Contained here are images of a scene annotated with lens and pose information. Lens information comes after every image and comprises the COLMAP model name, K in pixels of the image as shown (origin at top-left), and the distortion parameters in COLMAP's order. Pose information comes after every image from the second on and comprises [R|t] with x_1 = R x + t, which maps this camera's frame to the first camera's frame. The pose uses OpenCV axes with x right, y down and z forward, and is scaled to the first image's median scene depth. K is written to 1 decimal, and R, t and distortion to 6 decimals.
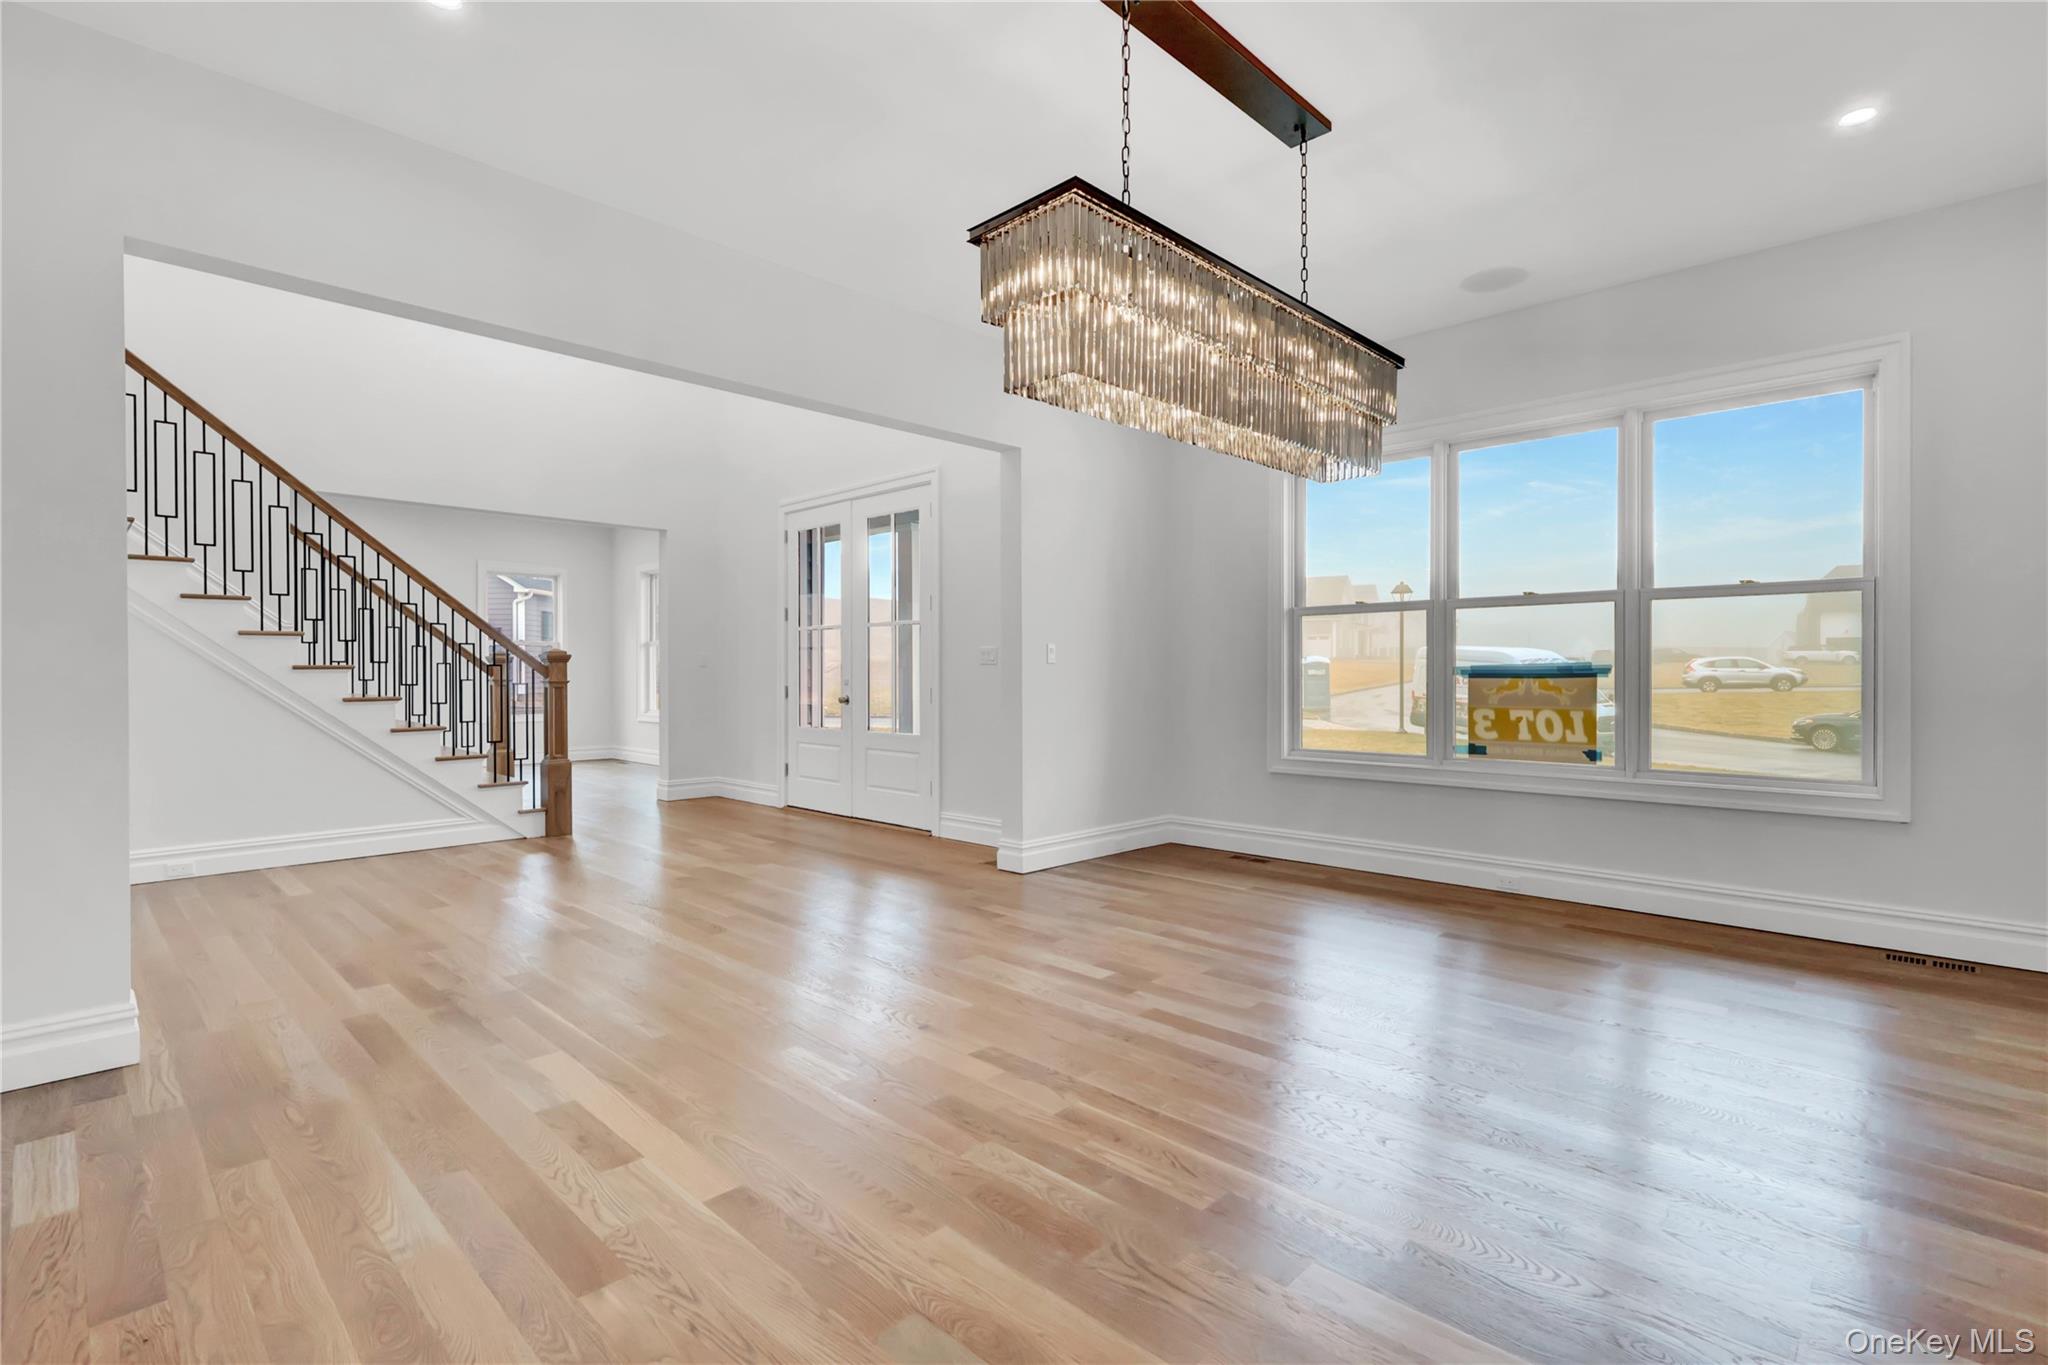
lens RADIAL K [[970.3, 0, 1016.7], [0, 970.3, 678.8], [0, 0, 1]] dist [-0.005879, 0.002488]
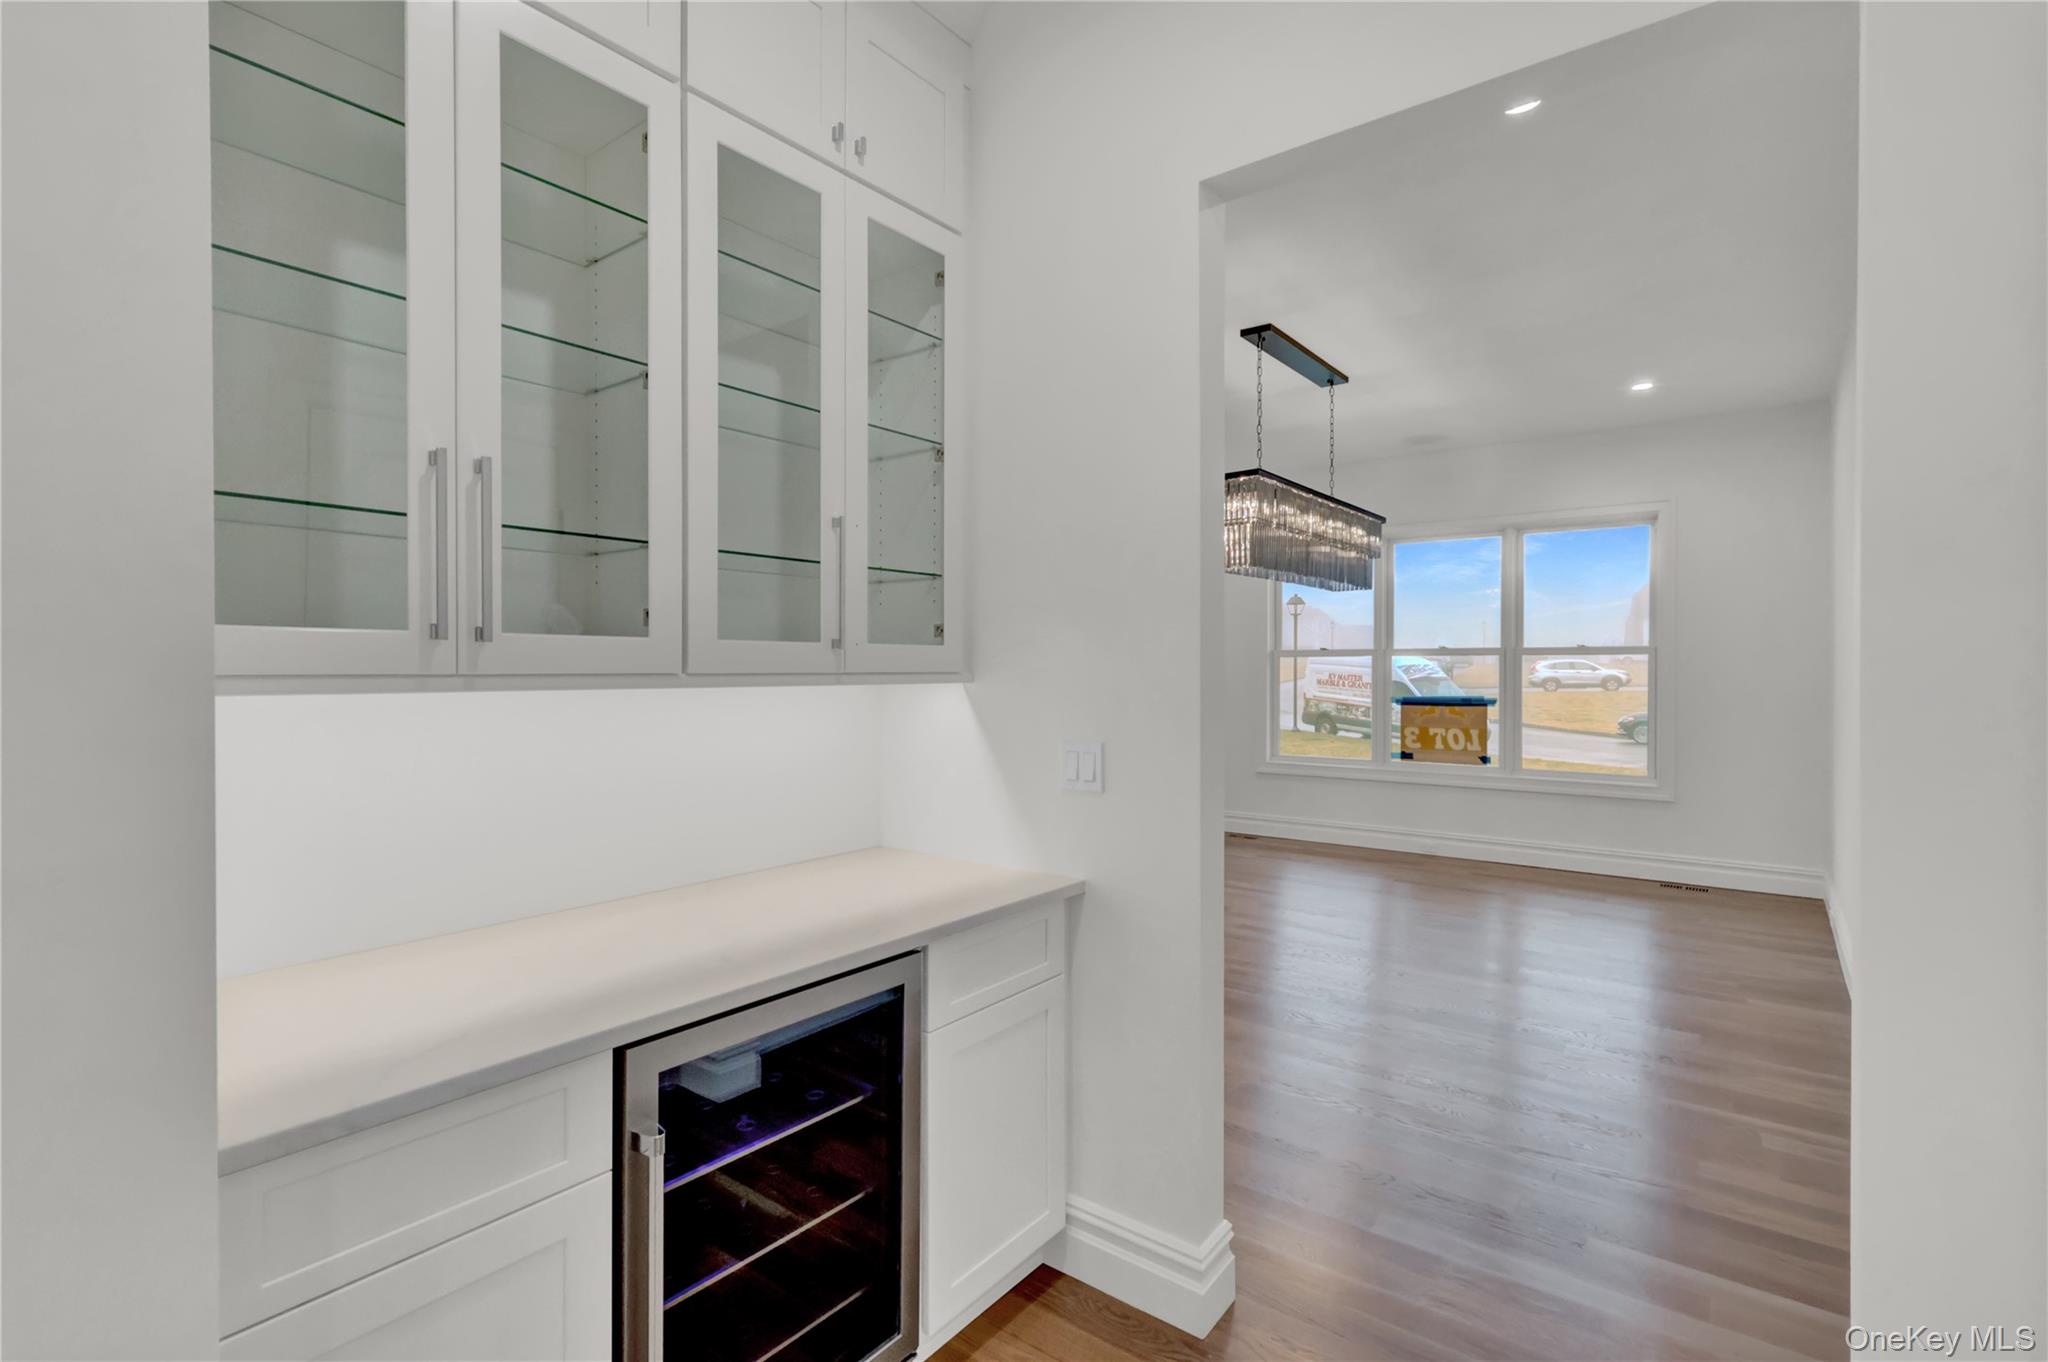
lens RADIAL K [[970.3, 0, 1029.9], [0, 970.3, 677.6], [0, 0, 1]] dist [-0.005879, 0.002488]
pose [[0.991797, 0.001462, 0.127817, -0.268181], [-0.001916, 0.999992, 0.003427, -0.047524], [-0.127811, -0.003643, 0.991792, -0.357003]]
